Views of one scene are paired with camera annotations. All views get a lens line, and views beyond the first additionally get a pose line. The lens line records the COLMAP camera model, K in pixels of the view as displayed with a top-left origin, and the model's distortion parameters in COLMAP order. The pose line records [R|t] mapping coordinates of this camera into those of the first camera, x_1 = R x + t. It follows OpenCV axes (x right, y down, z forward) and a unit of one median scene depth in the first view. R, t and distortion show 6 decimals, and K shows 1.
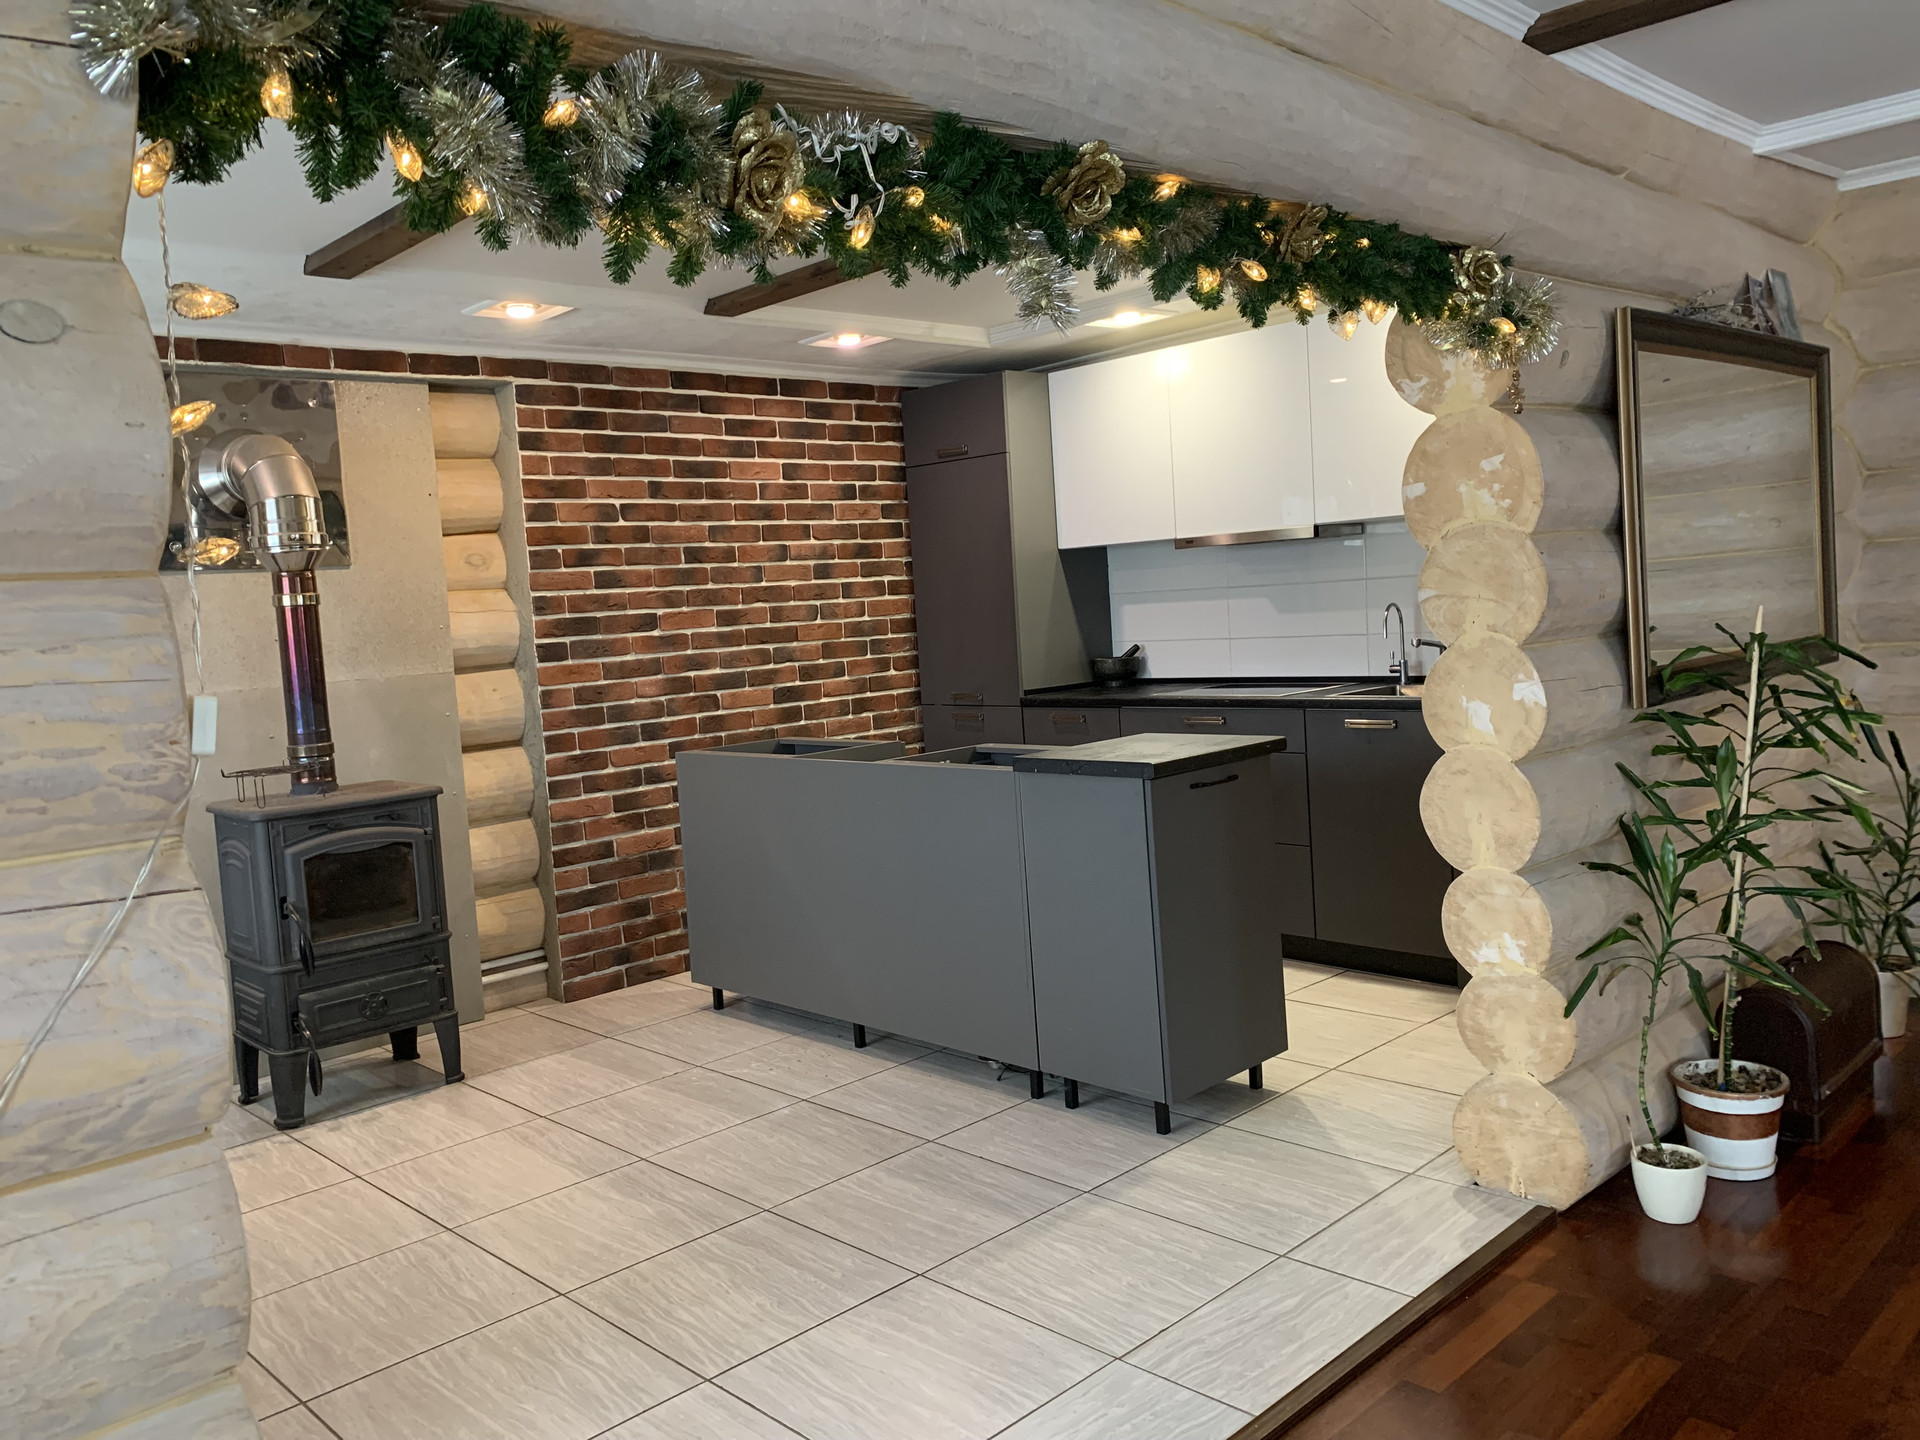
lens RADIAL K [[1468.7, 0, 960.0], [0, 1468.7, 720.0], [0, 0, 1]] dist [0.023661, 0.003786]
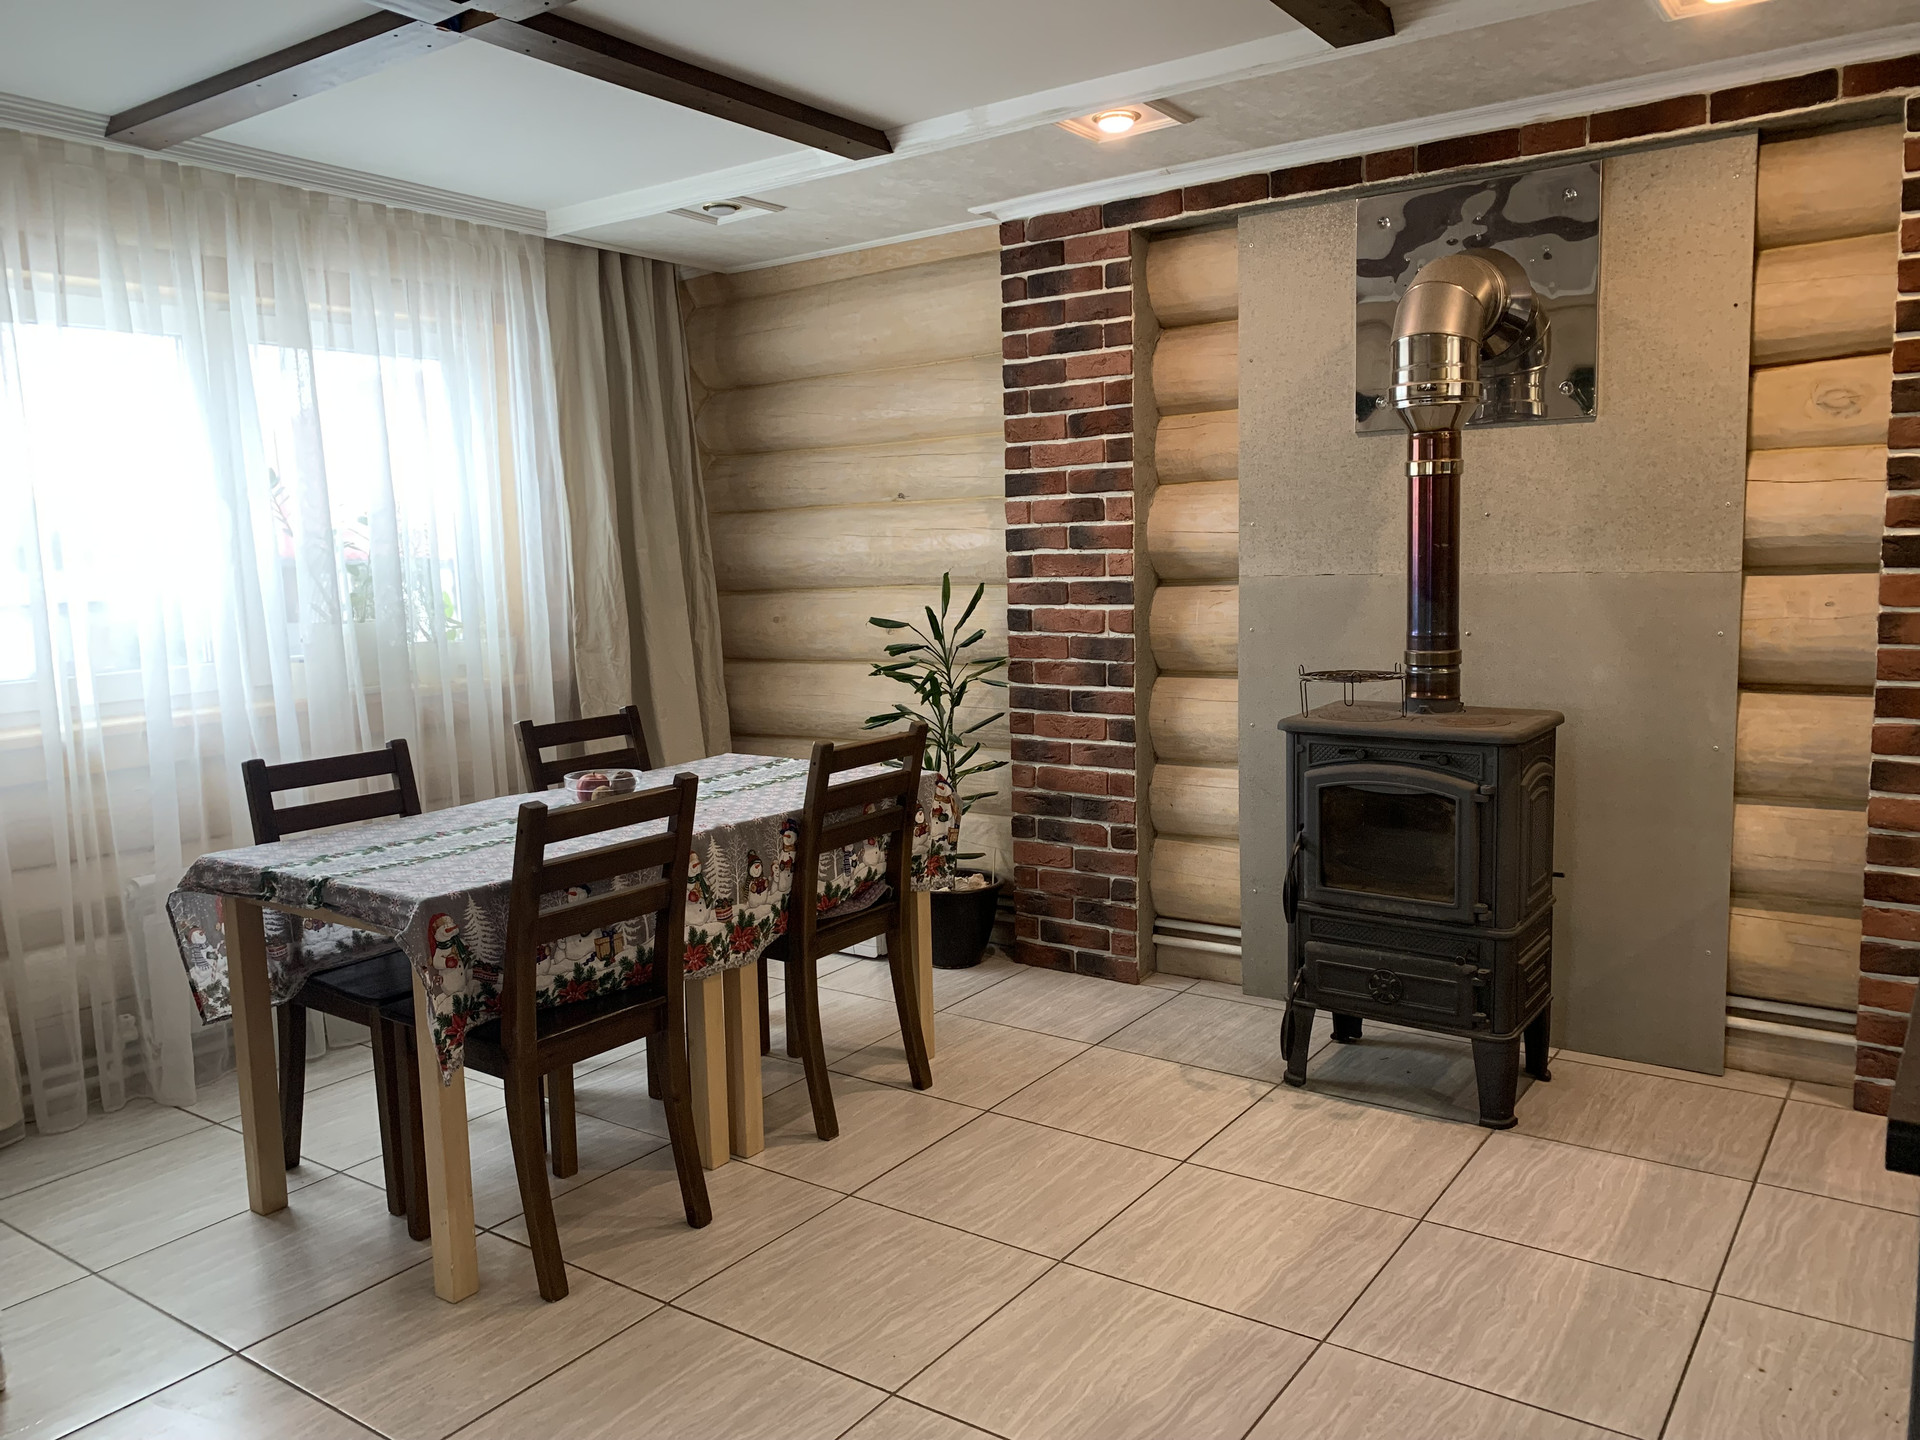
lens RADIAL K [[1438.7, 0, 950.0], [0, 1438.7, 726.4], [0, 0, 1]] dist [0.045119, -0.068123]
pose [[0.180169, 0.185556, -0.965975, 0.288662], [-0.065406, 0.982132, 0.176461, -0.066625], [0.981459, 0.031388, 0.189087, 0.616494]]
